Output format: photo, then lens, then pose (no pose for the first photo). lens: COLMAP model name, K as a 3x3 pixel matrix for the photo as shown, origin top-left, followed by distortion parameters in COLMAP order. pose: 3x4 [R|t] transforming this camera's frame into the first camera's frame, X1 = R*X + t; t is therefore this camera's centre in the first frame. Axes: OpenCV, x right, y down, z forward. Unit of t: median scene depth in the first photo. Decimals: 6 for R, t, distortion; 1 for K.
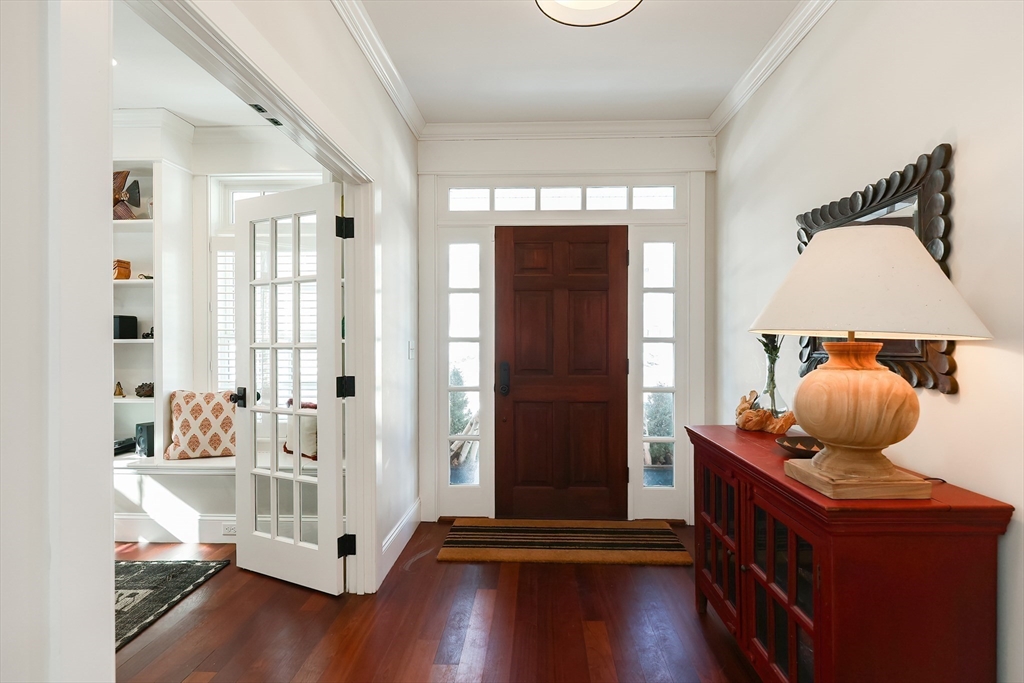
lens RADIAL K [[519.9, 0, 517.3], [0, 519.9, 340.9], [0, 0, 1]] dist [0.003154, 0.000208]
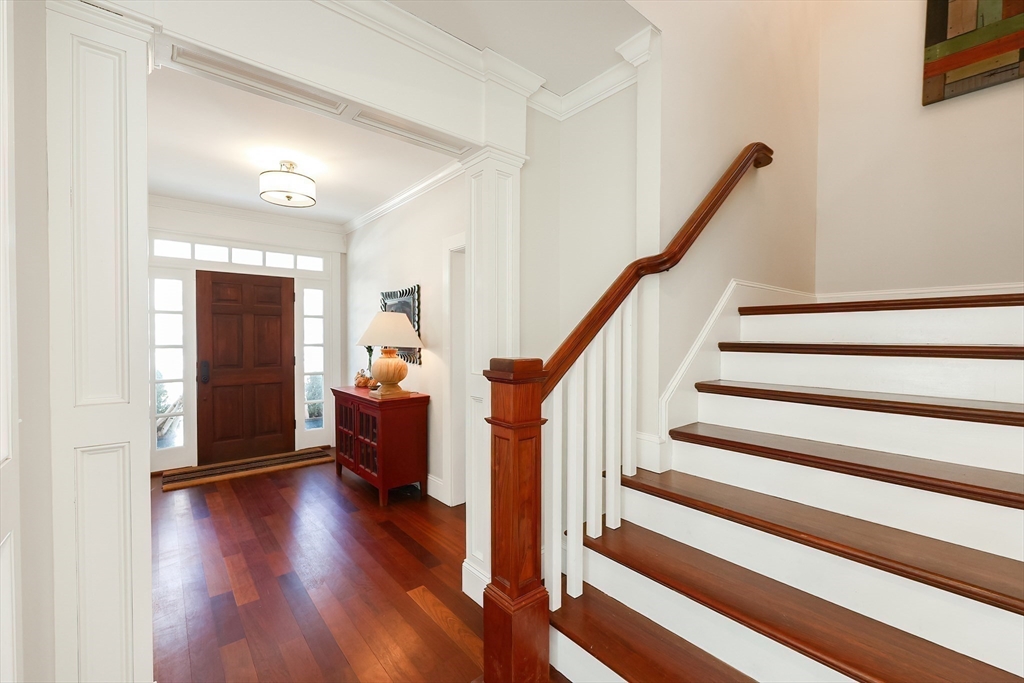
lens RADIAL K [[422.4, 0, 518.3], [0, 422.4, 342.9], [0, 0, 1]] dist [0.002027, -0.000124]
pose [[0.739102, -0.007063, 0.673556, -0.178002], [0.001916, 0.999963, 0.008383, -0.020034], [-0.673591, -0.004906, 0.739088, -0.516071]]
